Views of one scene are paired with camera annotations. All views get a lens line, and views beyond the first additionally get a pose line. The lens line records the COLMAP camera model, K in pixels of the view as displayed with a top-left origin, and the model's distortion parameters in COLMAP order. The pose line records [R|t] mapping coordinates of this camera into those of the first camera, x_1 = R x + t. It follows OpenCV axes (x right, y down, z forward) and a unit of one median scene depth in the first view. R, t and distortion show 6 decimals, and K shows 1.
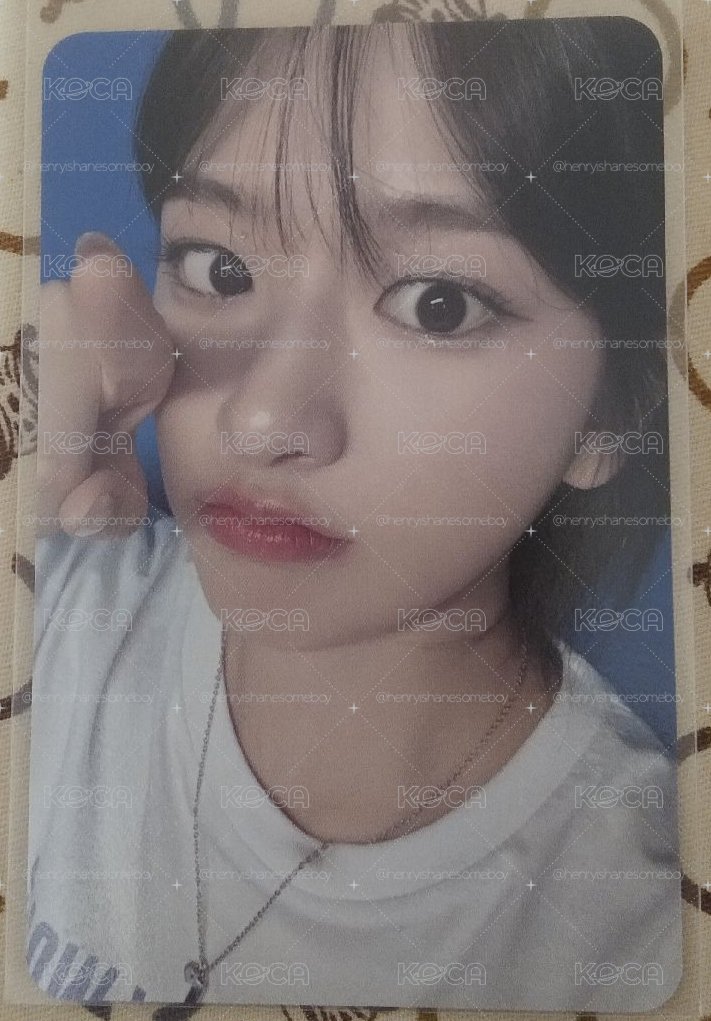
lens RADIAL K [[525.0, 0, 355.5], [0, 525.0, 510.5], [0, 0, 1]] dist [0.000528, 0.000242]
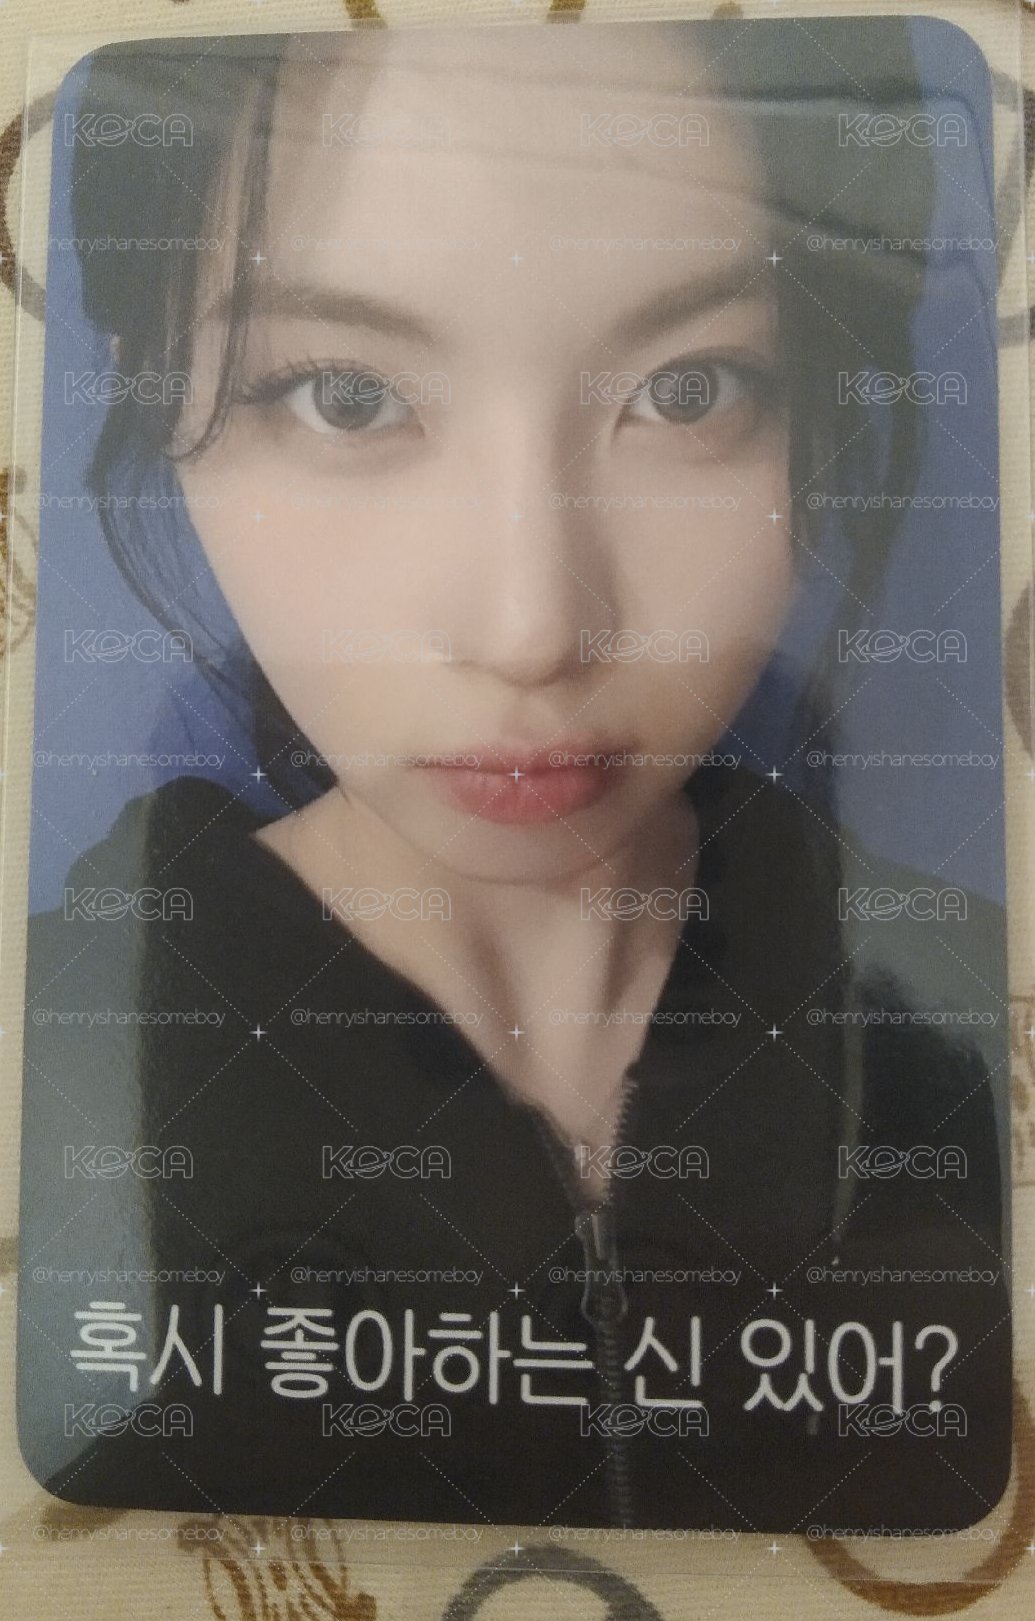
lens RADIAL K [[765.1, 0, 517.5], [0, 765.1, 810.5], [0, 0, 1]] dist [0.000538, 0.000038]
pose [[0.999998, -0.000619, -0.001631, 0.000331], [0.000624, 0.999995, 0.003029, -0.418773], [0.001629, -0.003030, 0.999994, 0.000756]]
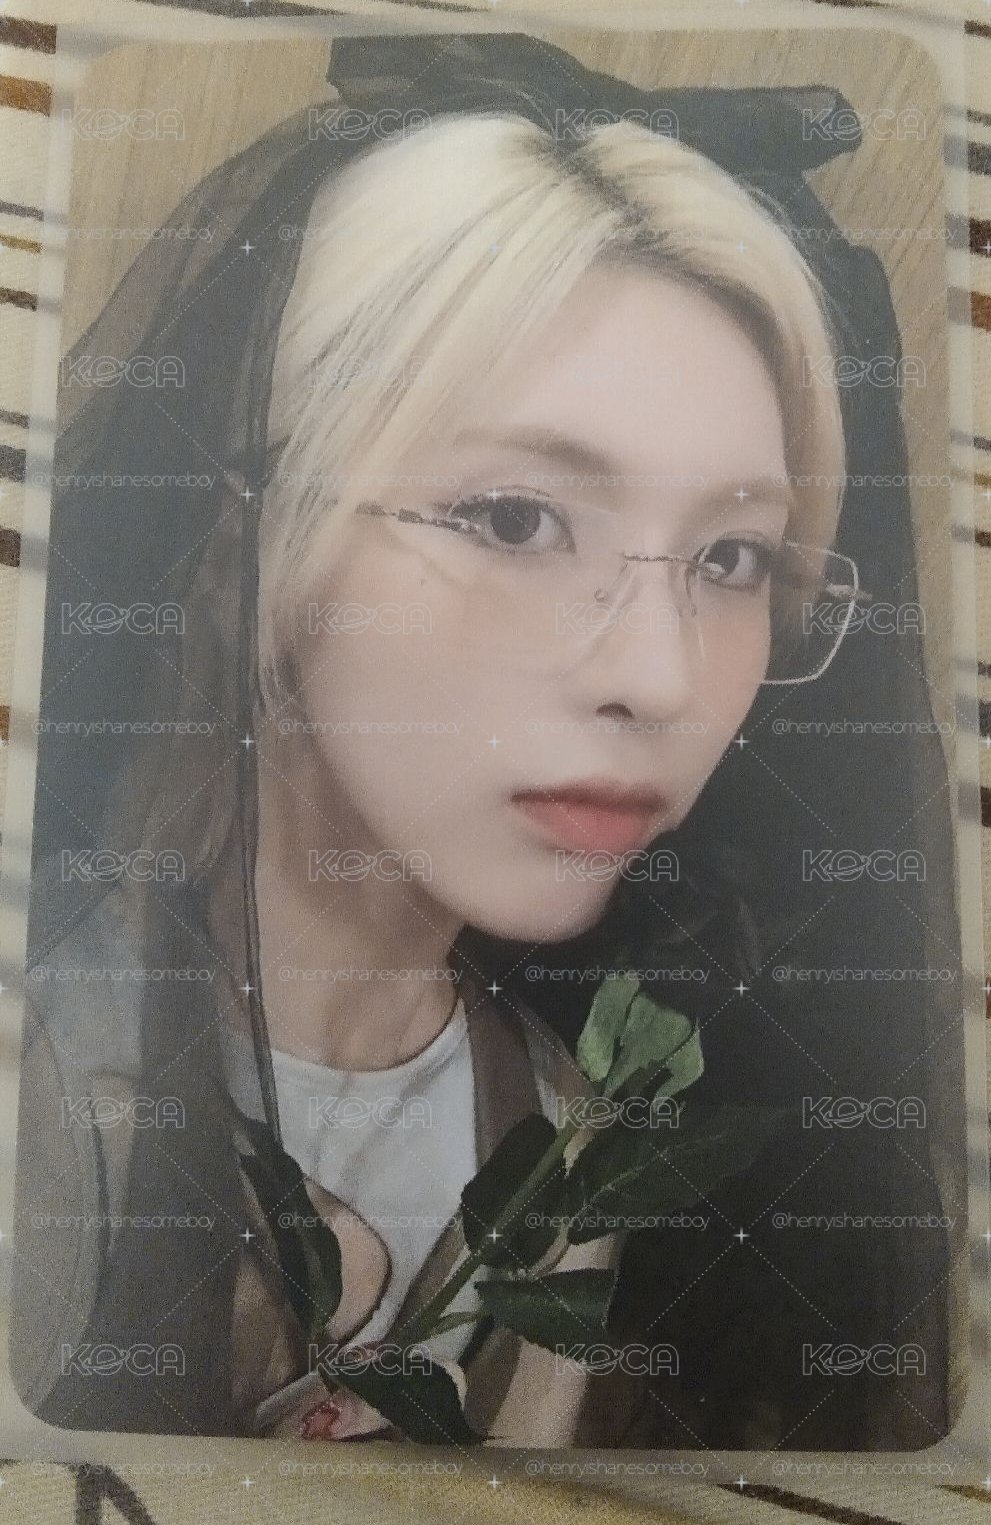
lens RADIAL K [[732.3, 0, 495.5], [0, 732.3, 762.5], [0, 0, 1]] dist [-0.002855, -0.000188]
pose [[0.999999, -0.000518, -0.001227, 0.000602], [0.000515, 0.999996, -0.002923, -0.993790], [0.001228, 0.002922, 0.999995, 0.002085]]
